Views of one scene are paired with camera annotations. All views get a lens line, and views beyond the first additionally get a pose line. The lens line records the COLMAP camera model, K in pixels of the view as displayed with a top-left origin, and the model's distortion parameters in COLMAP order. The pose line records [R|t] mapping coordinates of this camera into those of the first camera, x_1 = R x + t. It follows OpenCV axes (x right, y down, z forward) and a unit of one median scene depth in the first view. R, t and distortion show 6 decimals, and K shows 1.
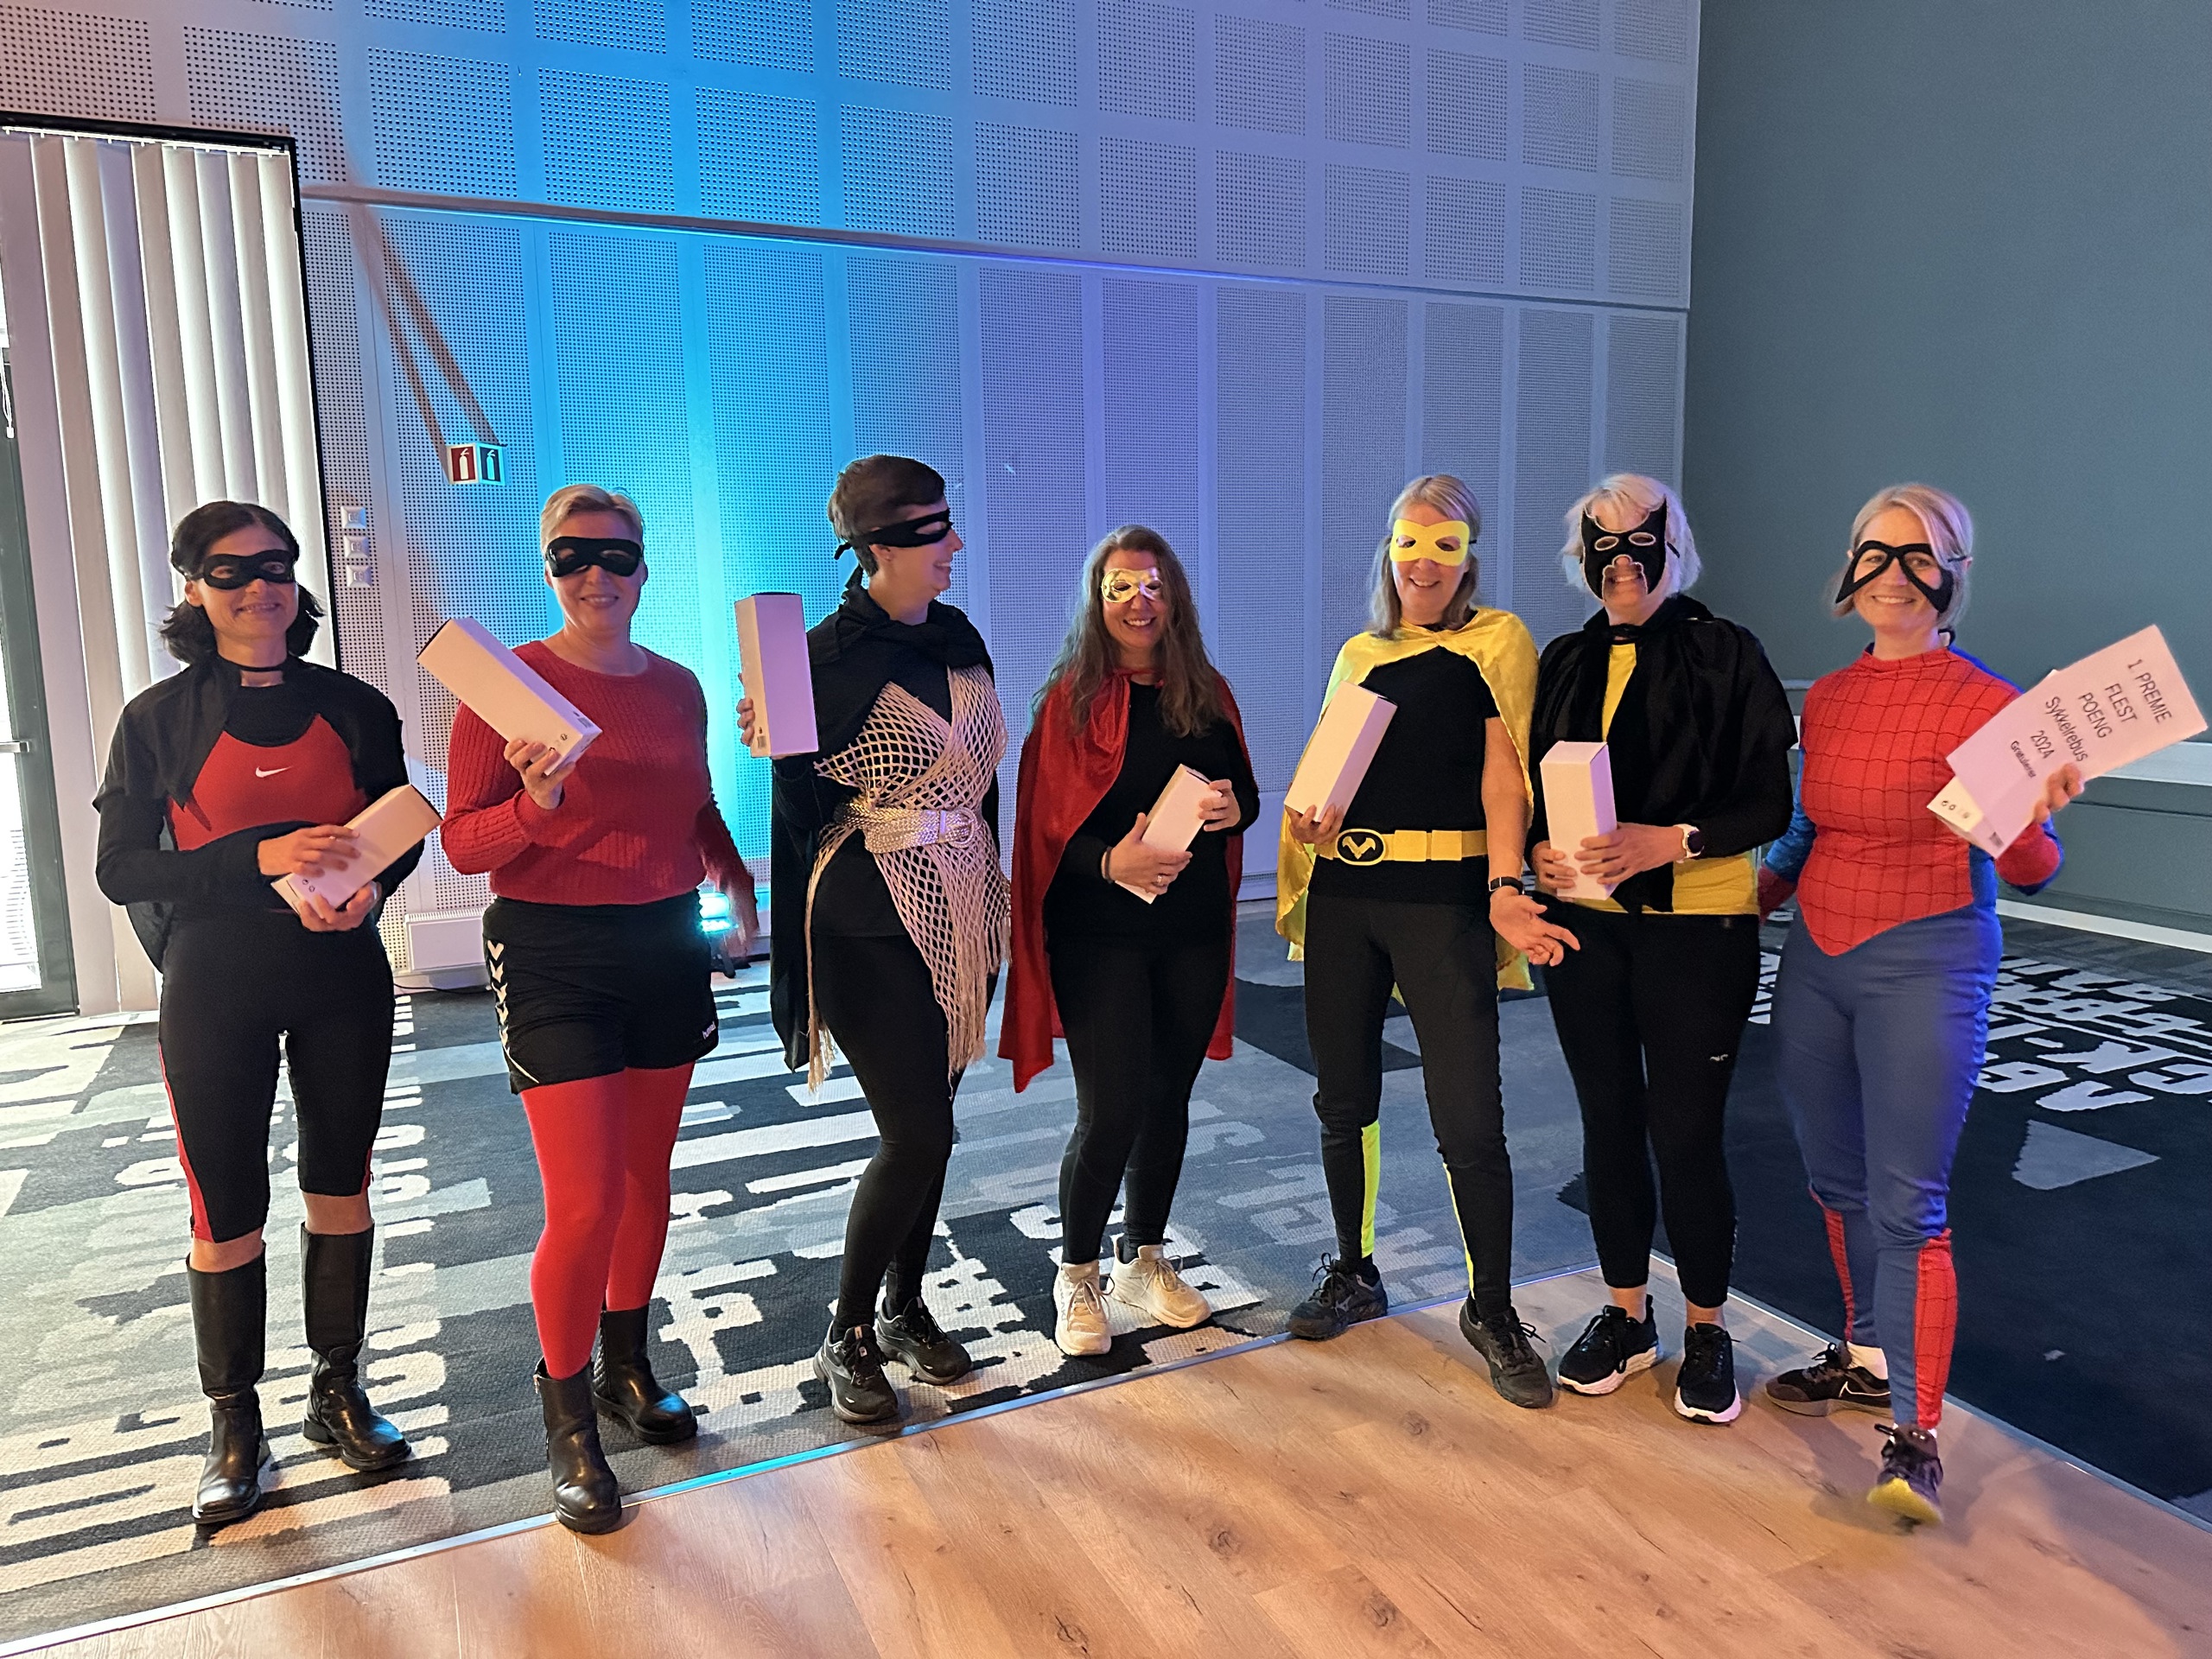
lens RADIAL K [[1586.0, 0, 1097.5], [0, 1586.0, 848.0], [0, 0, 1]] dist [0.020914, -0.025372]
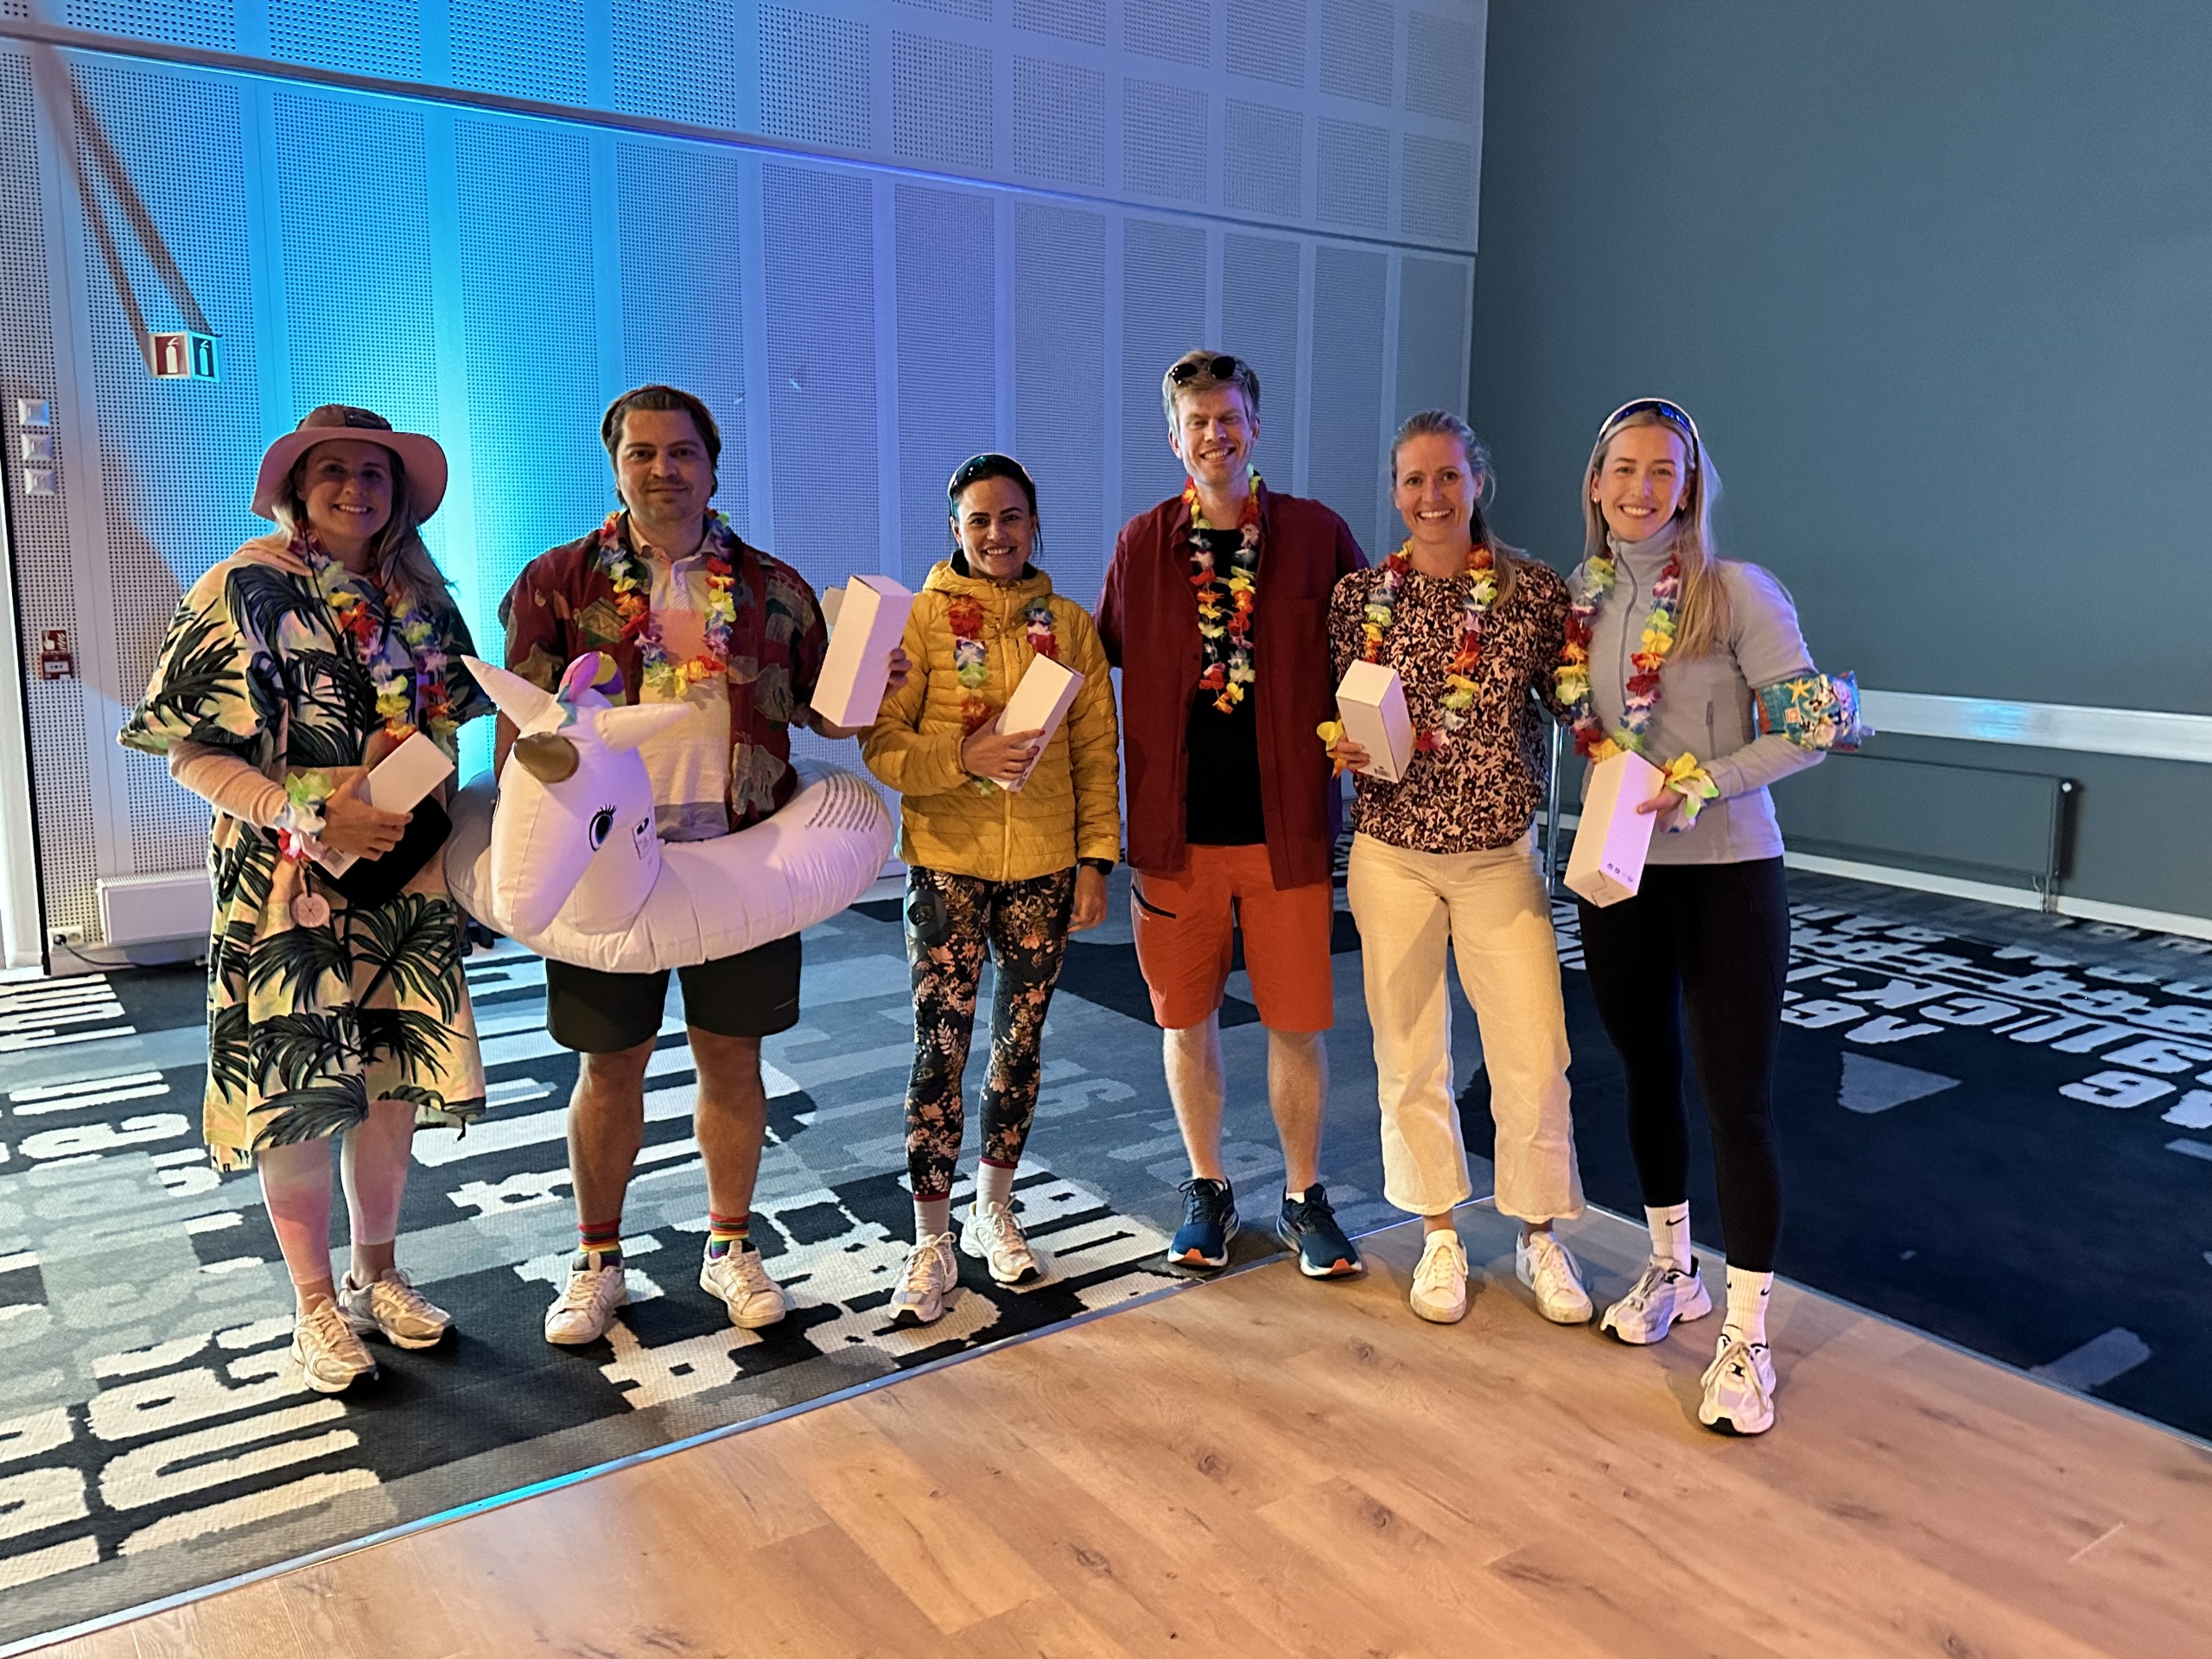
lens RADIAL K [[1757.1, 0, 1113.3], [0, 1757.1, 830.2], [0, 0, 1]] dist [0.016183, -0.018413]
pose [[0.981544, -0.005444, 0.191158, -0.113430], [0.003392, 0.999933, 0.011062, 0.009668], [-0.191205, -0.010210, 0.981497, -0.051891]]
